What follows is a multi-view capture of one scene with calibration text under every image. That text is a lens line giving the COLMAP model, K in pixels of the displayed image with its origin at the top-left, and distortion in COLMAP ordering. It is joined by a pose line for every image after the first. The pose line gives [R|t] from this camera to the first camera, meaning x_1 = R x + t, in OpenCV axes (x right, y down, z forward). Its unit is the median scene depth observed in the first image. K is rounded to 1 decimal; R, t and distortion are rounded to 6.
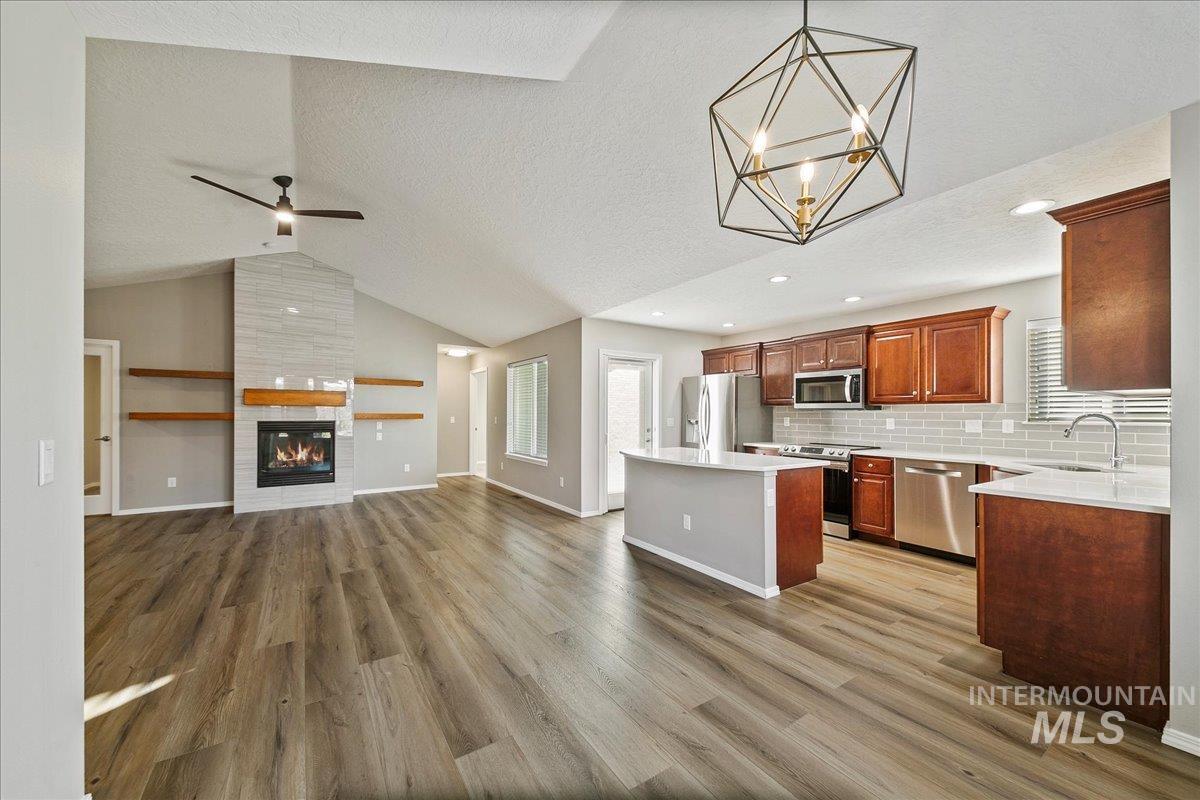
lens RADIAL K [[448.6, 0, 599.6], [0, 448.6, 412.6], [0, 0, 1]] dist [0.019323, -0.000176]
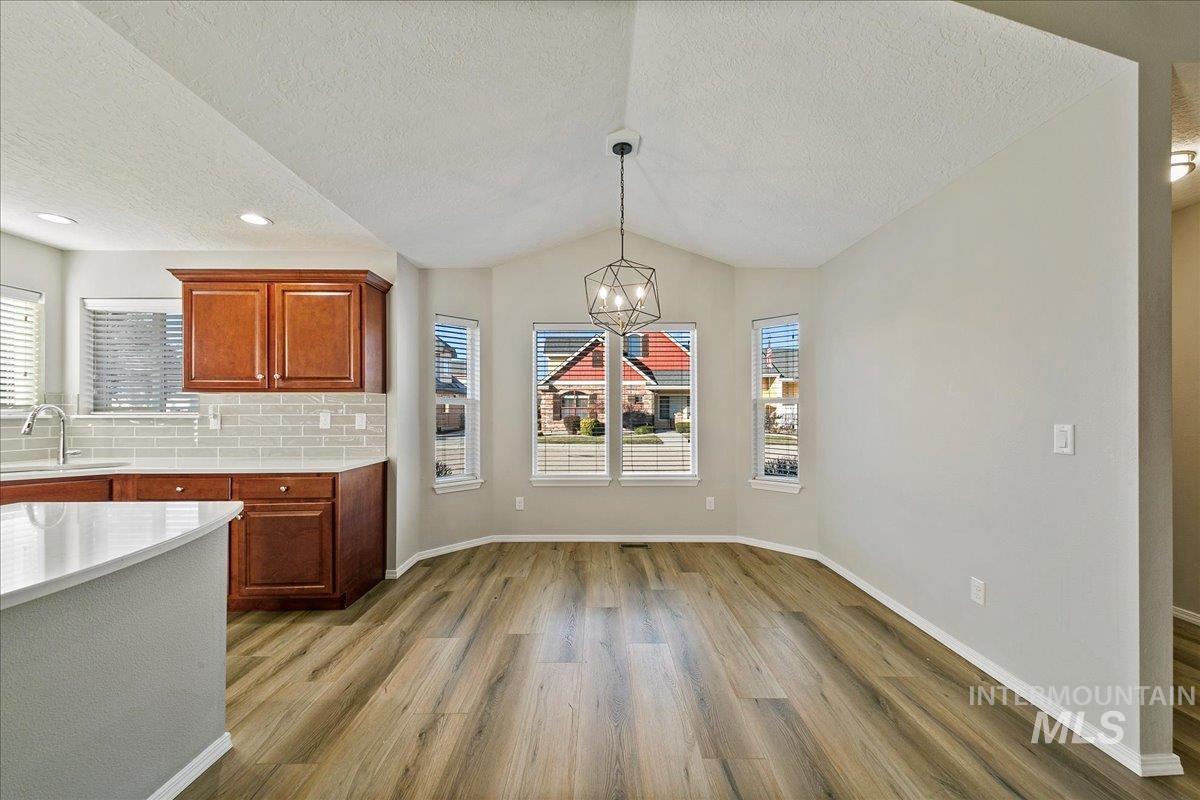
lens RADIAL K [[433.4, 0, 605.8], [0, 433.4, 410.8], [0, 0, 1]] dist [0.019369, 0.000064]
pose [[-0.839090, -0.000560, 0.543992, -0.188911], [-0.003425, 0.999985, -0.004253, 0.007768], [-0.543982, -0.005432, -0.839080, 0.772901]]
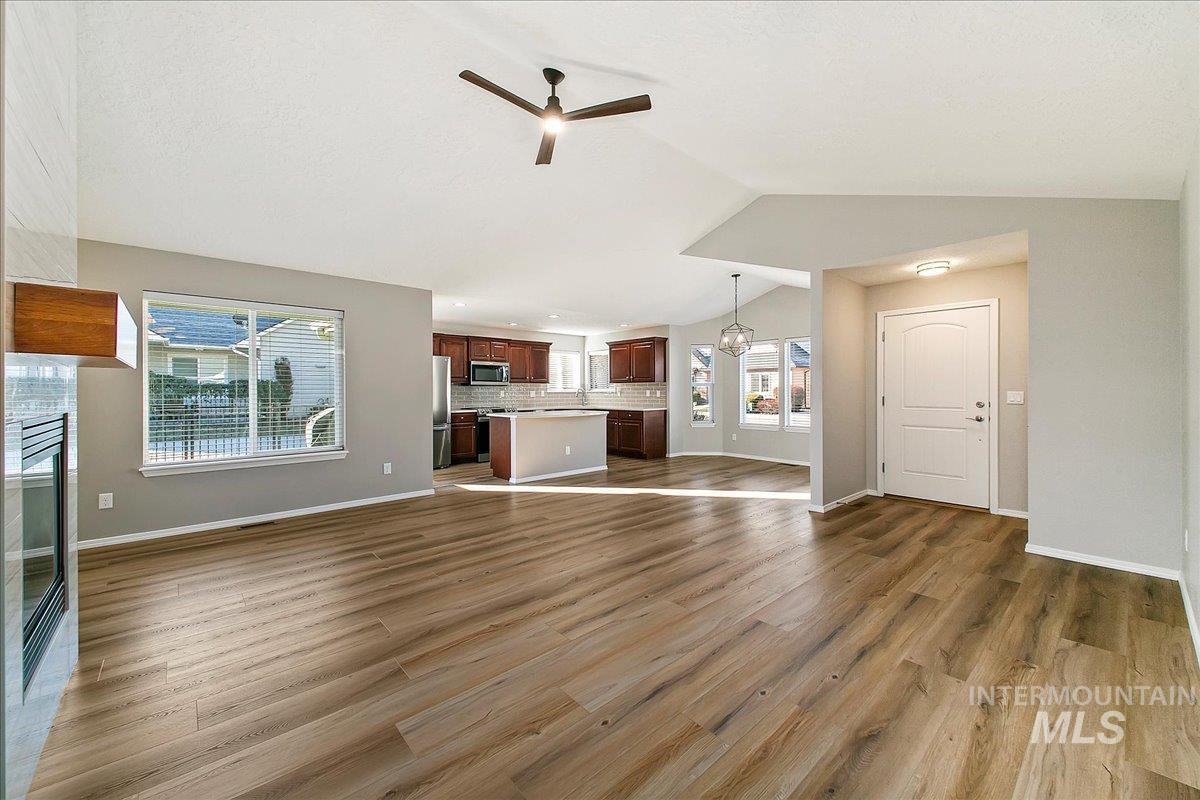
lens RADIAL K [[477.1, 0, 595.8], [0, 477.1, 391.2], [0, 0, 1]] dist [0.000012, -0.000019]
pose [[-0.146760, -0.006087, 0.989153, -1.304471], [-0.001960, 0.999981, 0.005863, 0.002117], [-0.989170, -0.001078, -0.146769, 0.921018]]
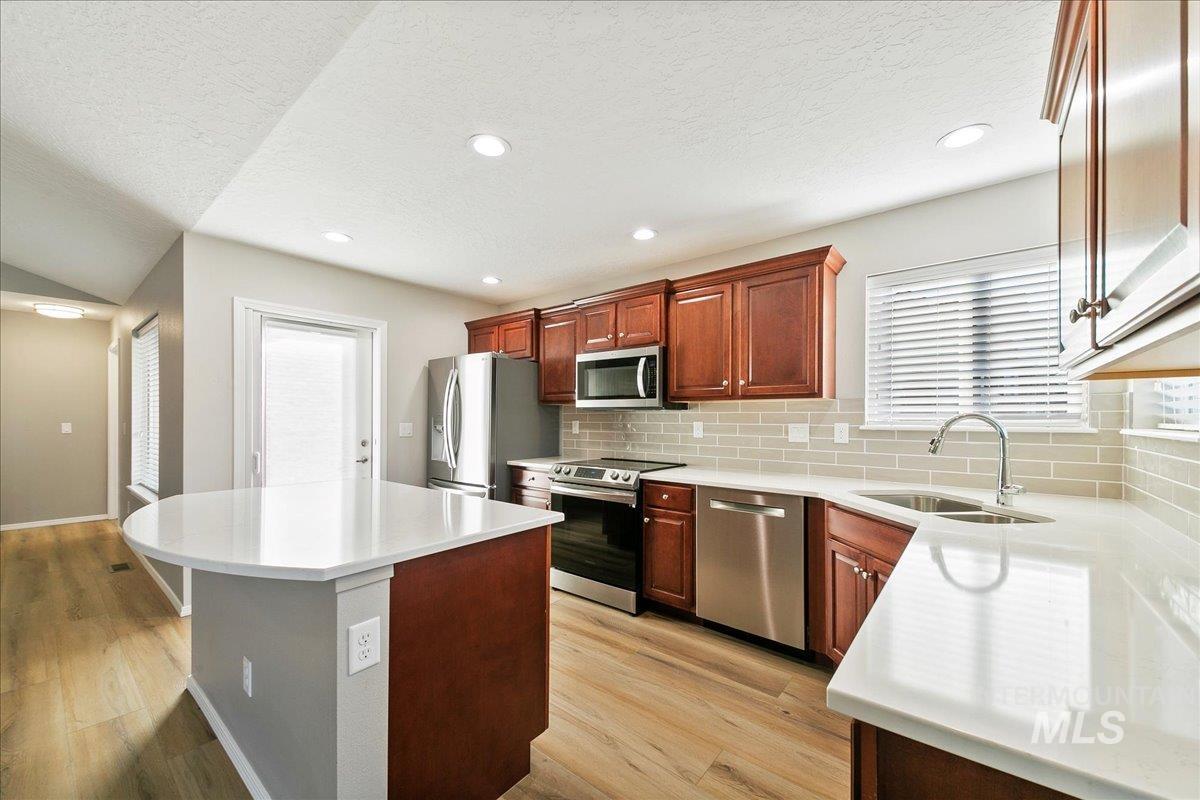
lens RADIAL K [[463.9, 0, 601.3], [0, 463.9, 417.5], [0, 0, 1]] dist [0.015247, -0.000358]
pose [[0.953226, -0.003380, 0.302241, 0.294390], [0.002144, 0.999988, 0.004422, 0.002628], [-0.302252, -0.003567, 0.953221, 0.379090]]
